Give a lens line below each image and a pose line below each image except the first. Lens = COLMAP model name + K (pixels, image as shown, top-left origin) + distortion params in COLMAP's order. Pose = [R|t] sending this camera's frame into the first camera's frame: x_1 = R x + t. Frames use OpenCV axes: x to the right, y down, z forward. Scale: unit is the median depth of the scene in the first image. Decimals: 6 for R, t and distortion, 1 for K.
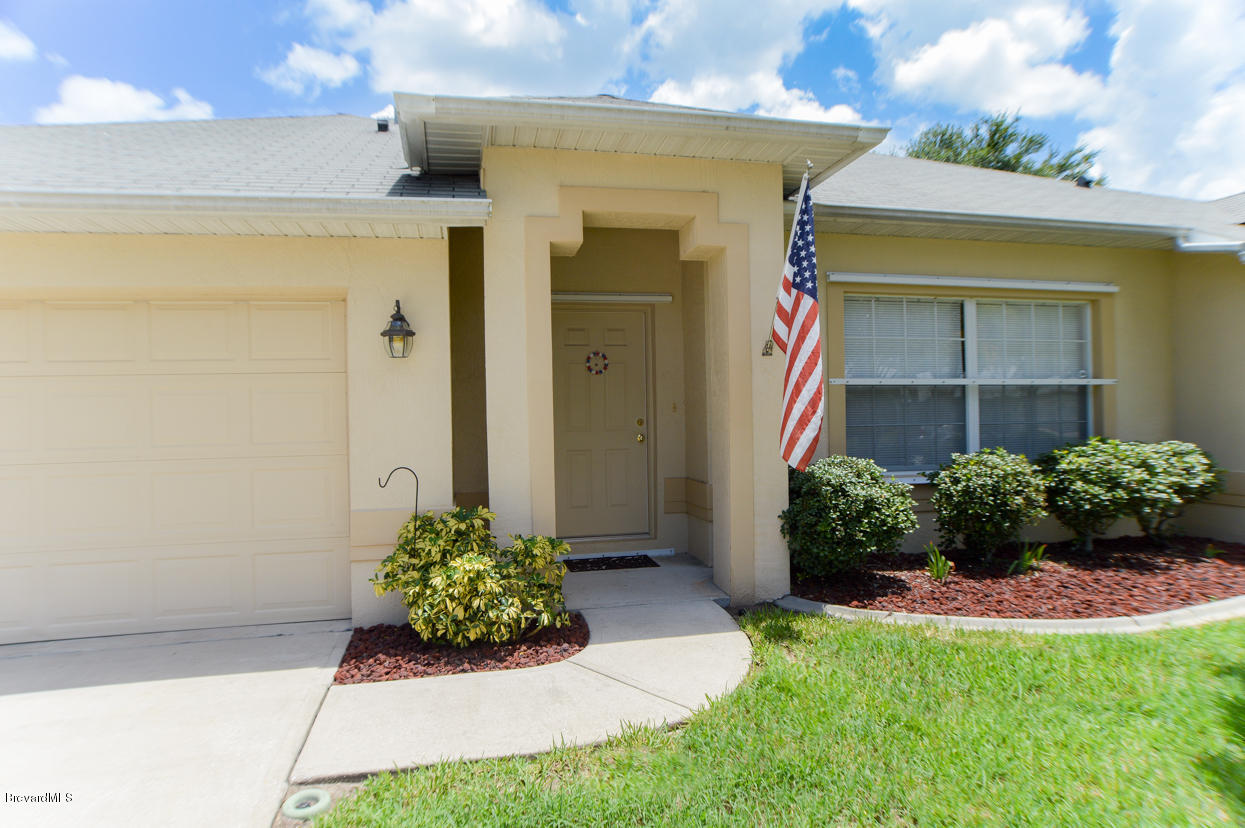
lens RADIAL K [[735.9, 0, 622.5], [0, 735.9, 414.0], [0, 0, 1]] dist [-0.000588, -0.000876]
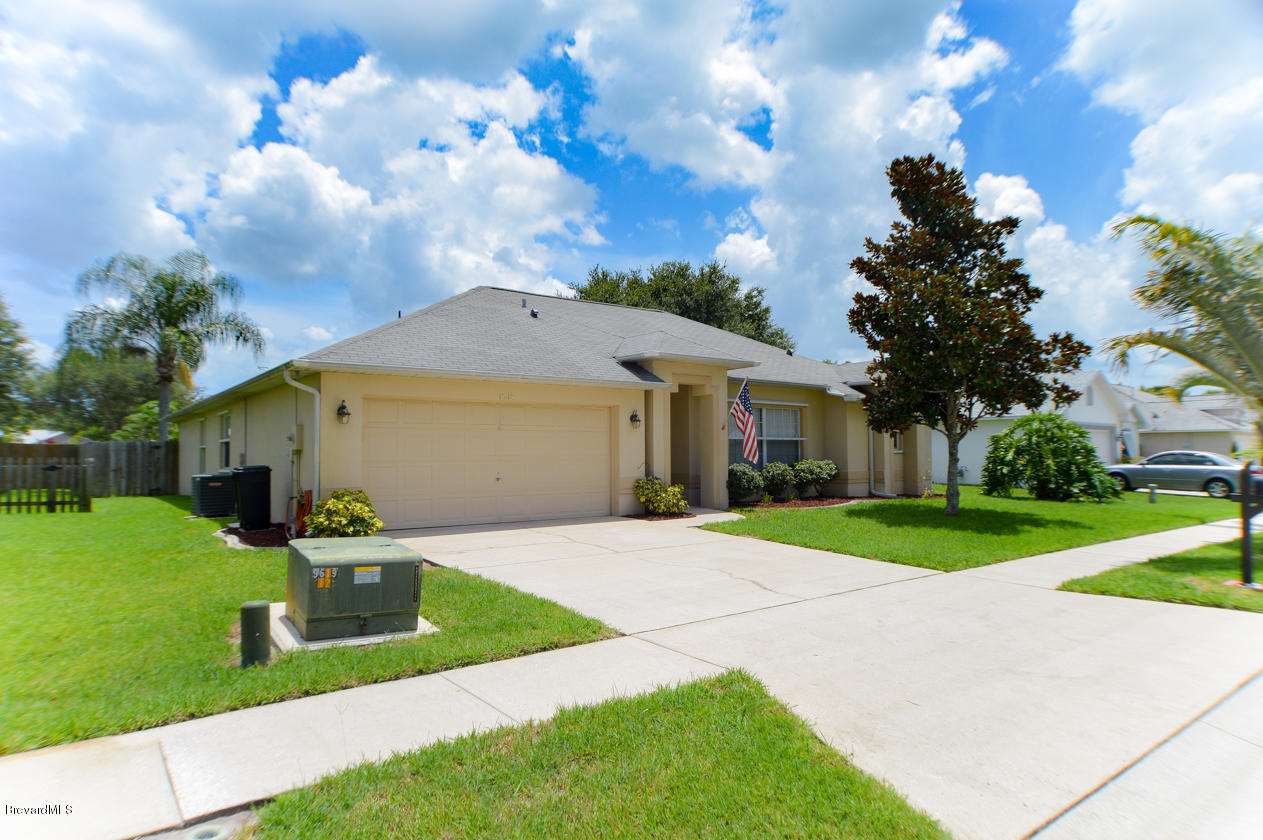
lens RADIAL K [[735.4, 0, 631.5], [0, 735.4, 420.0], [0, 0, 1]] dist [-0.004337, 0.000917]
pose [[0.902270, 0.033550, 0.429864, -1.516550], [-0.013382, 0.998667, -0.049857, 0.042846], [-0.430964, 0.039232, 0.901516, -1.639306]]
